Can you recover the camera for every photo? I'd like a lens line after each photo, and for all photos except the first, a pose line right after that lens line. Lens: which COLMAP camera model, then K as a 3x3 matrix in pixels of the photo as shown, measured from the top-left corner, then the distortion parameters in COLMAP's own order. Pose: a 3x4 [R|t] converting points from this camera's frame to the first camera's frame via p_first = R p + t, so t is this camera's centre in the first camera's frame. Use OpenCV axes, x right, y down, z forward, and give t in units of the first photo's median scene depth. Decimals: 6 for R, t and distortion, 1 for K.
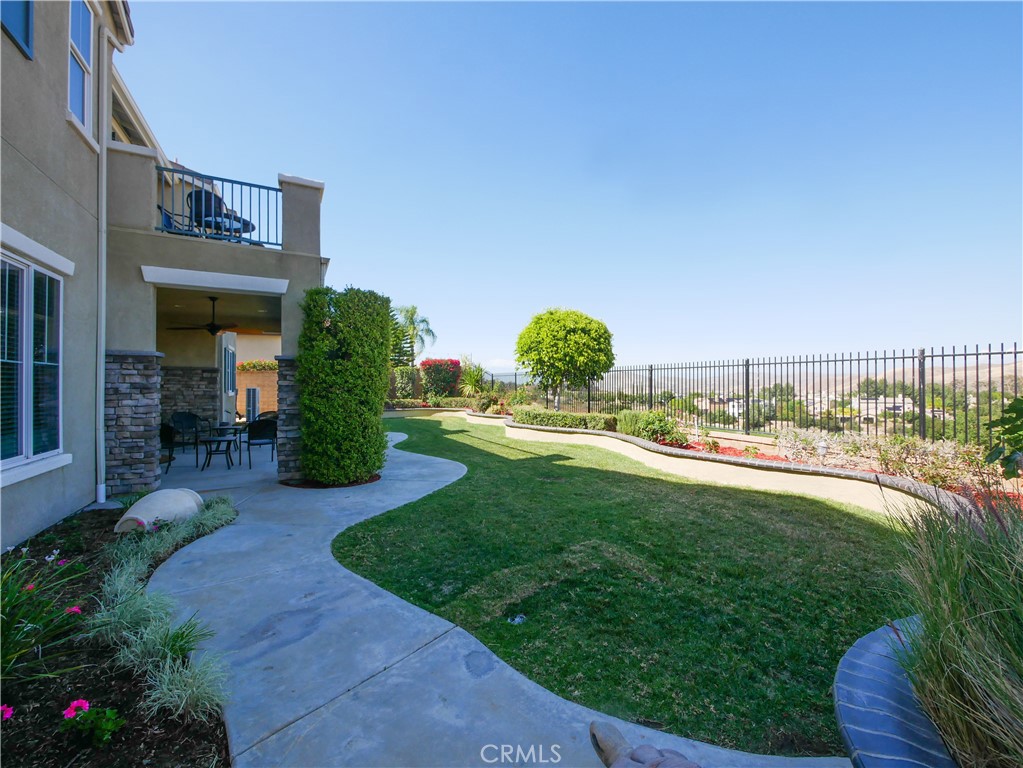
lens RADIAL K [[430.7, 0, 511.4], [0, 430.7, 389.9], [0, 0, 1]] dist [-0.008849, 0.000423]
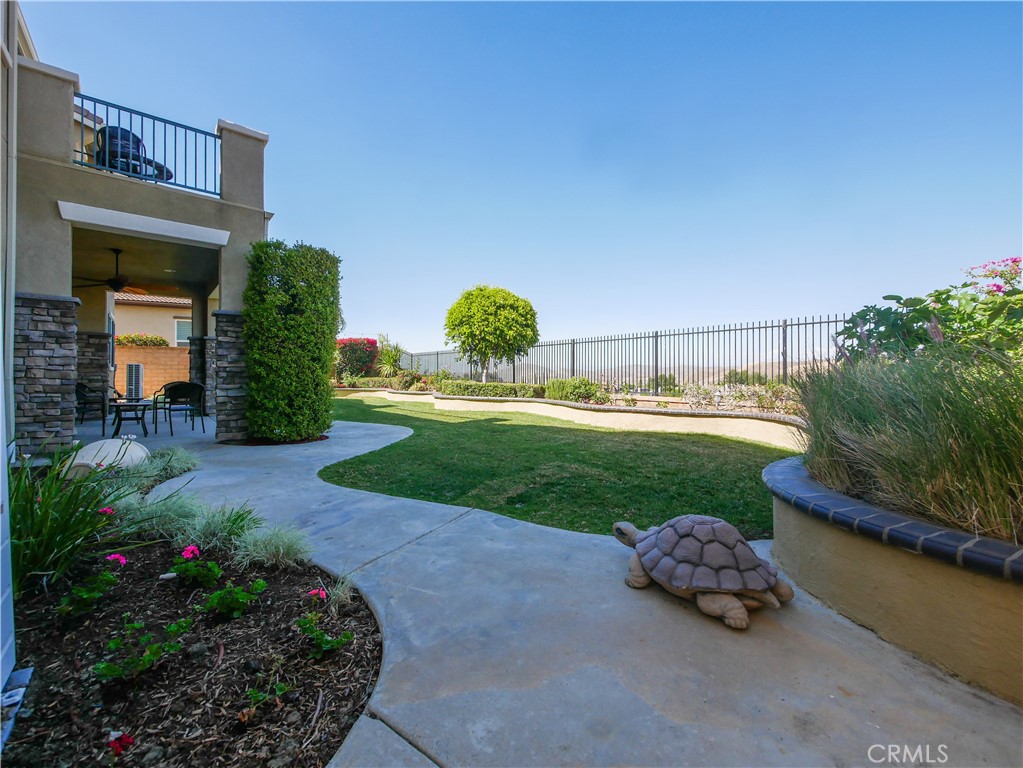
lens RADIAL K [[430.7, 0, 516.7], [0, 430.7, 379.9], [0, 0, 1]] dist [-0.008849, 0.000423]
pose [[0.974573, -0.000541, 0.224067, -0.107851], [-0.000127, 0.999996, 0.002966, 0.071360], [-0.224068, -0.002919, 0.974569, -0.076670]]
